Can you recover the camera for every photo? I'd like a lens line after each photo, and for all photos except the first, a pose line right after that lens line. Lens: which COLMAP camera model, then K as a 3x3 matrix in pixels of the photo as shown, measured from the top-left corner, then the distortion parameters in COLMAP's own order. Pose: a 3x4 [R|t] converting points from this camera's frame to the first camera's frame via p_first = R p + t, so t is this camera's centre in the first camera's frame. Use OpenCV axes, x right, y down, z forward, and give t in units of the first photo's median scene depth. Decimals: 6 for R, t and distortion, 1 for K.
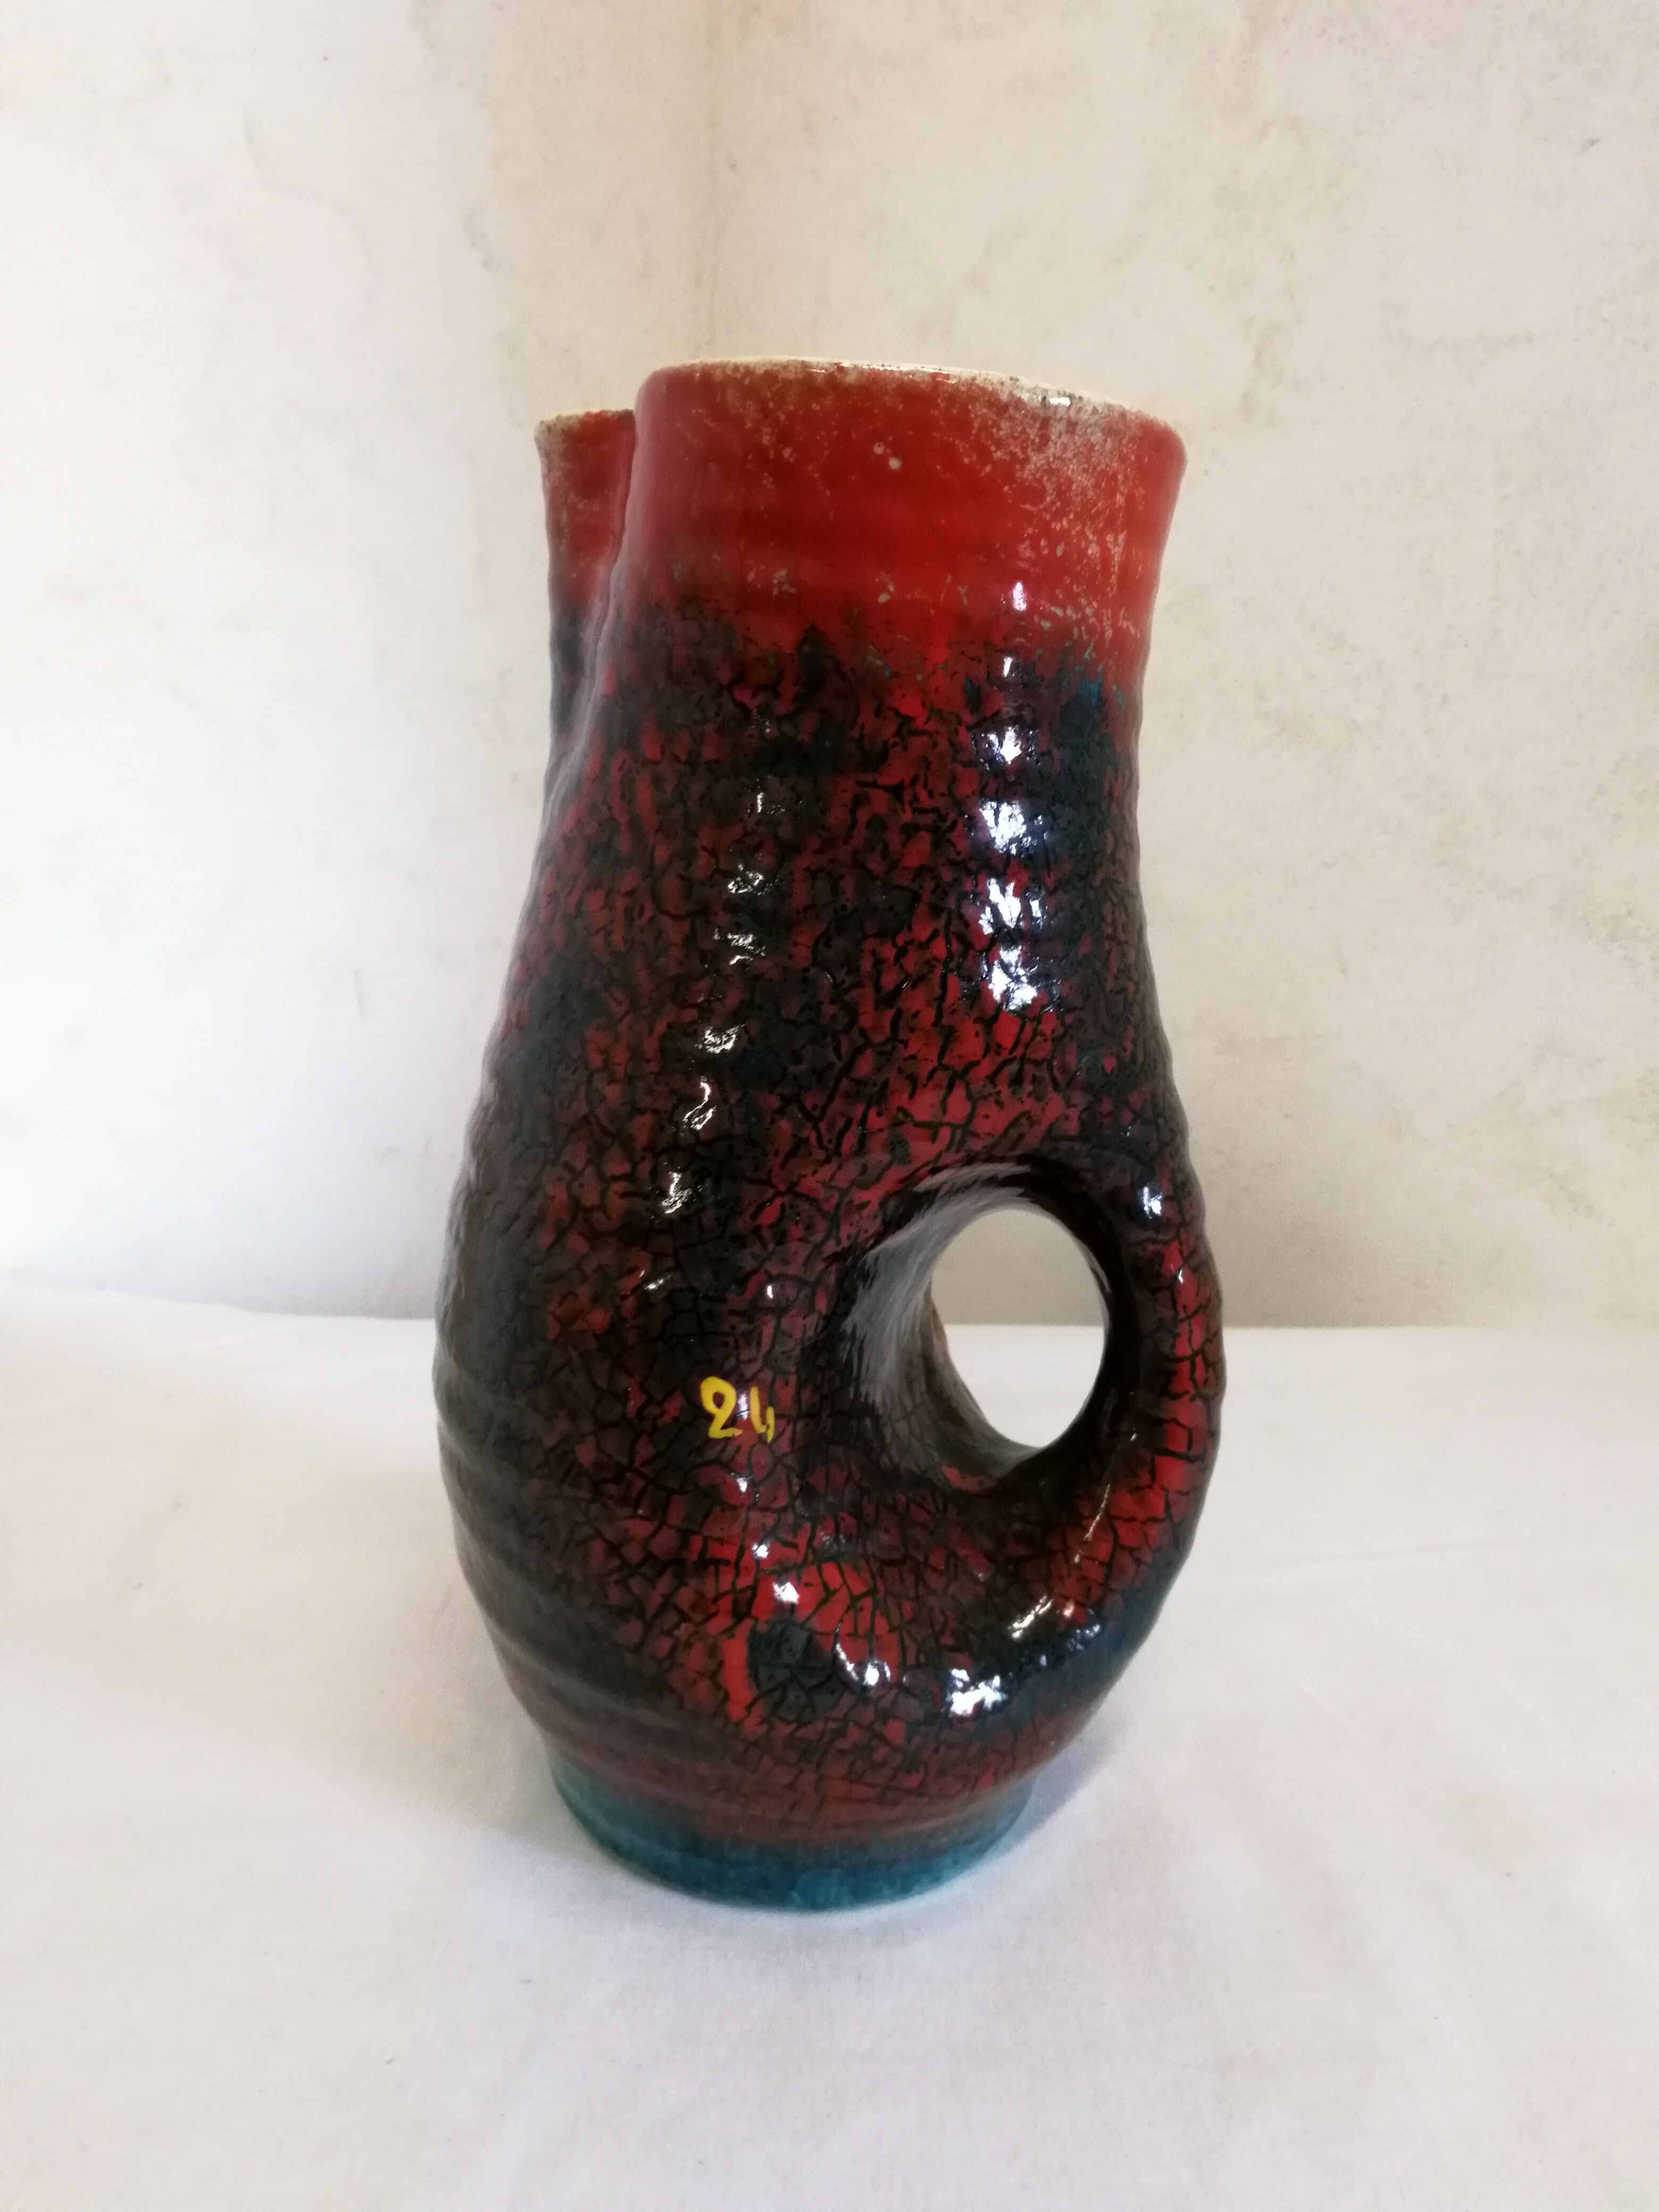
lens RADIAL K [[1607.8, 0, 837.6], [0, 1607.8, 1104.9], [0, 0, 1]] dist [0.049443, -0.030417]
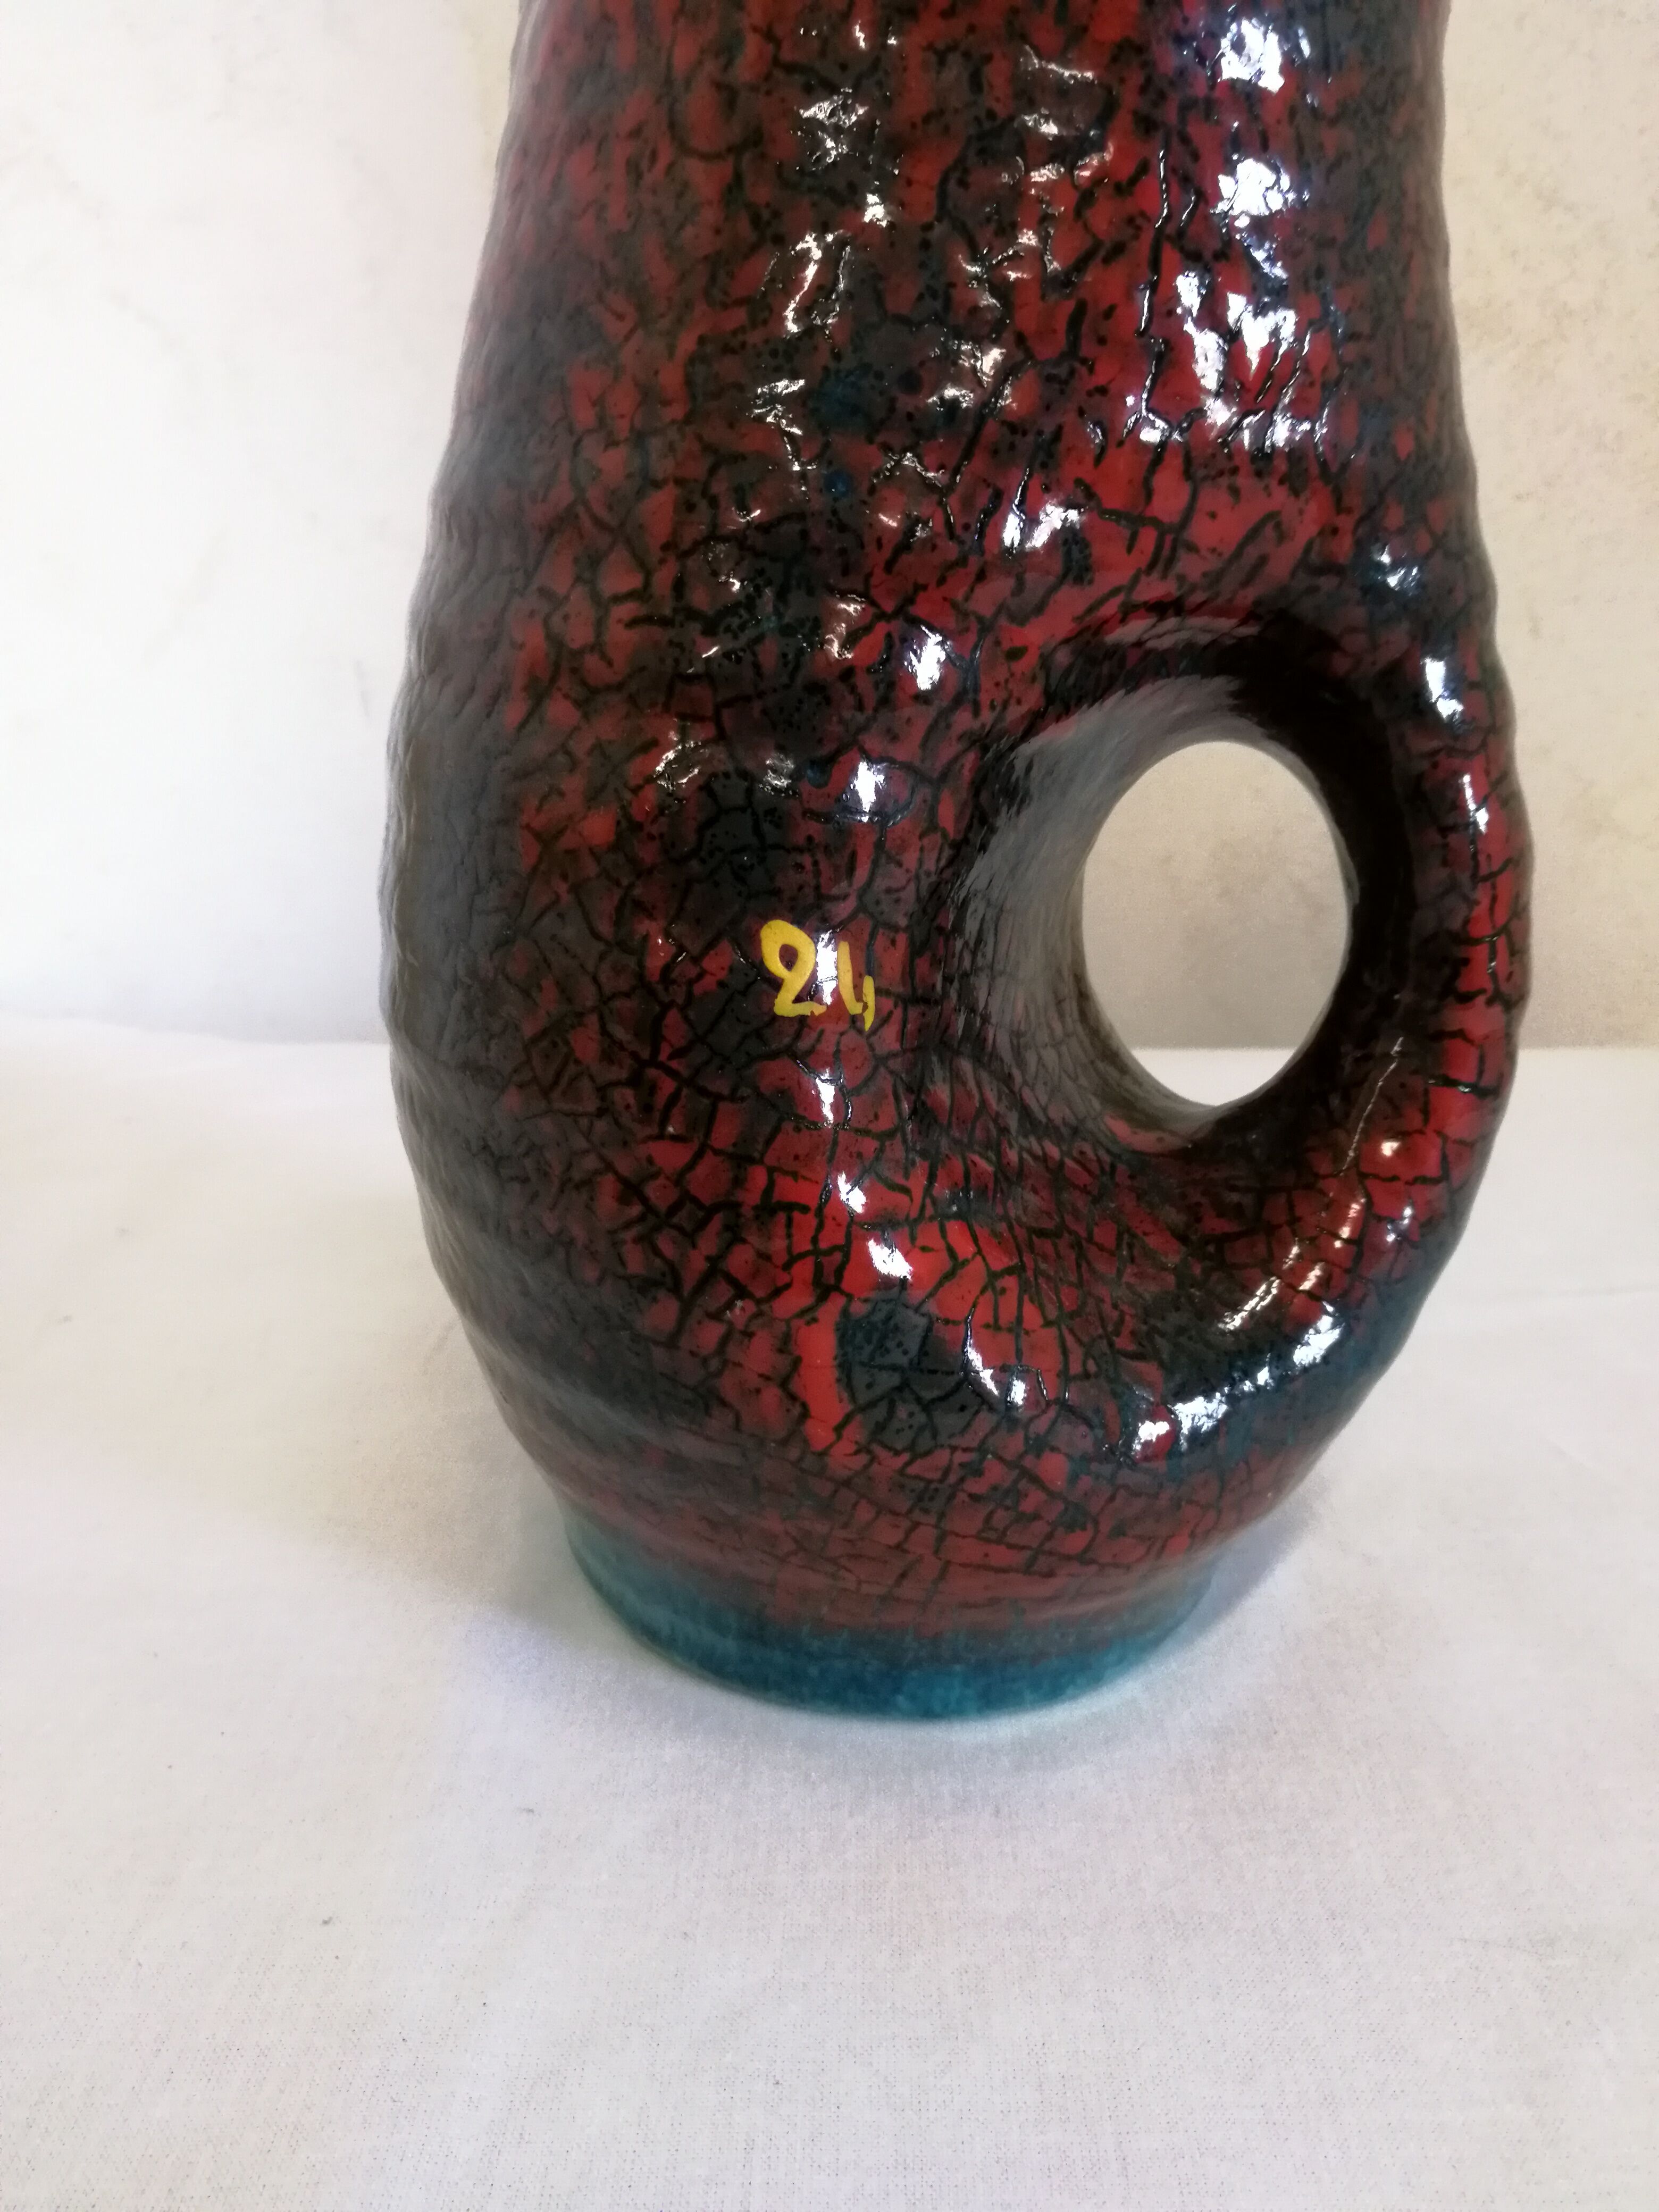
lens RADIAL K [[1607.8, 0, 842.9], [0, 1607.8, 1093.1], [0, 0, 1]] dist [0.049443, -0.030417]
pose [[0.999442, -0.003331, -0.033221, -0.030557], [0.006477, 0.995453, 0.095037, 0.170938], [0.032754, -0.095200, 0.994919, 0.351140]]
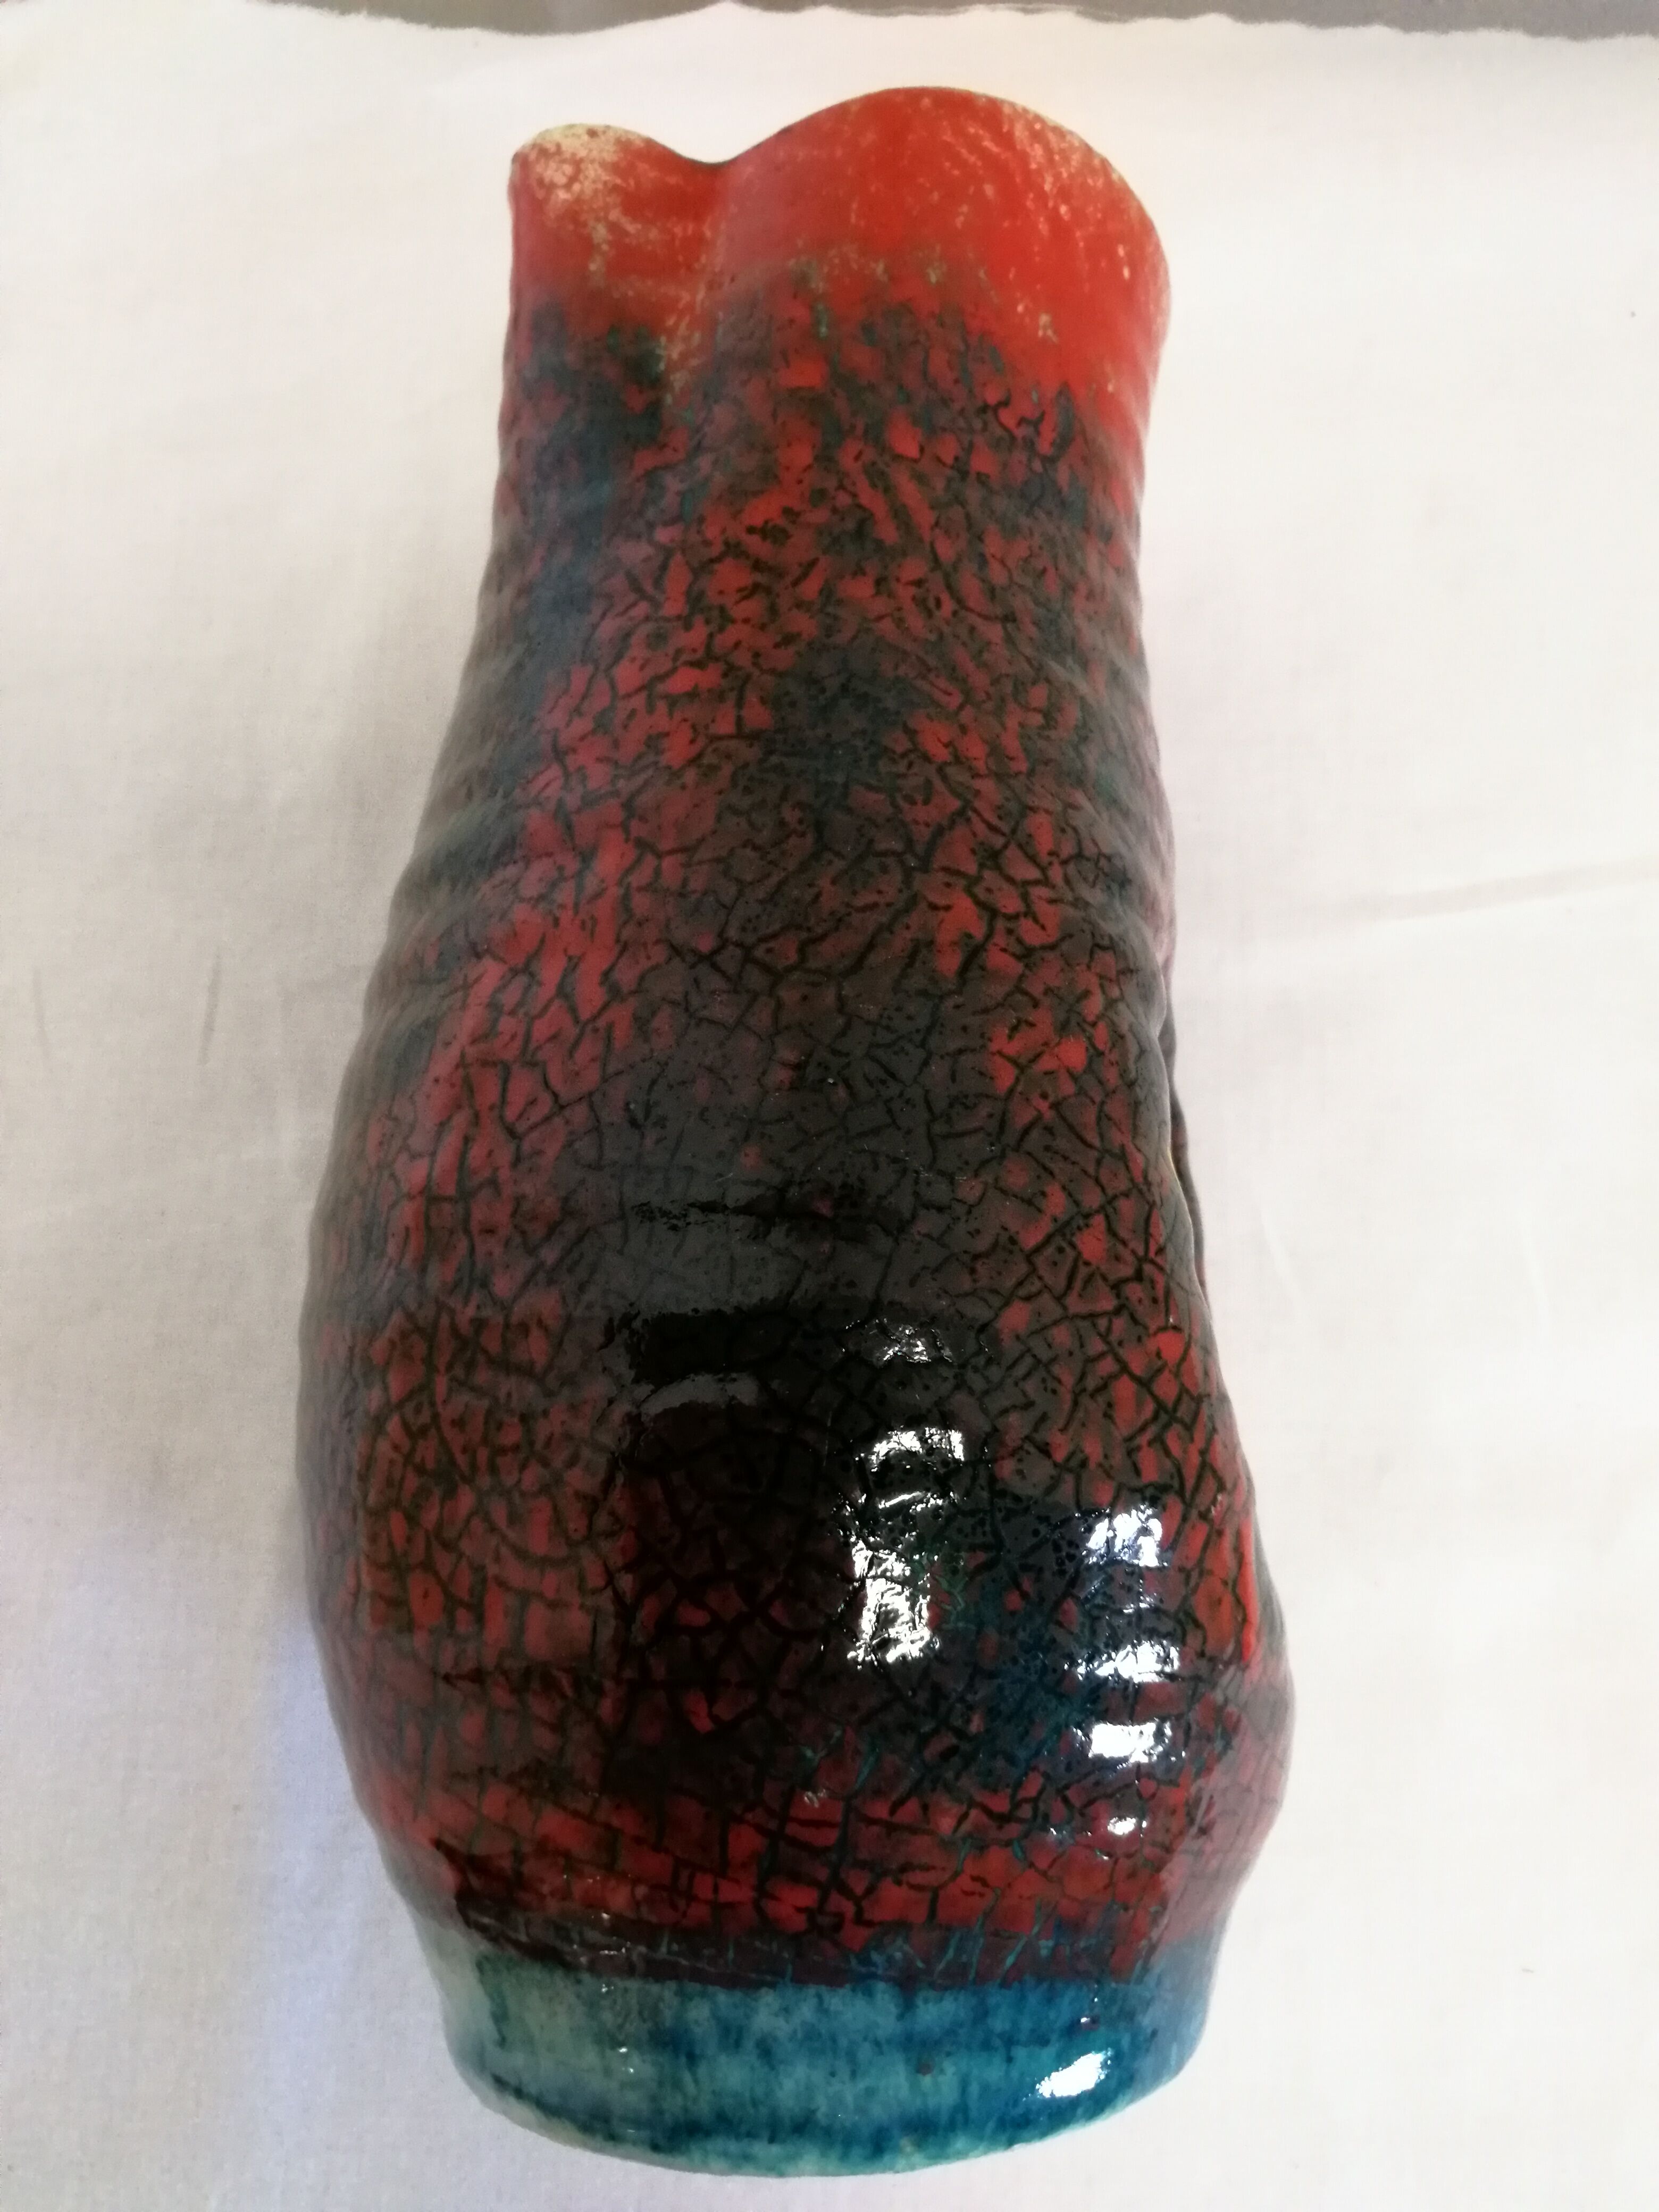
lens RADIAL K [[1607.8, 0, 813.3], [0, 1607.8, 1099.0], [0, 0, 1]] dist [0.049443, -0.030417]
pose [[0.612820, 0.130304, 0.779405, -0.735462], [0.200199, 0.928533, -0.312645, 0.336638], [-0.764442, 0.347632, 0.542937, 0.685581]]
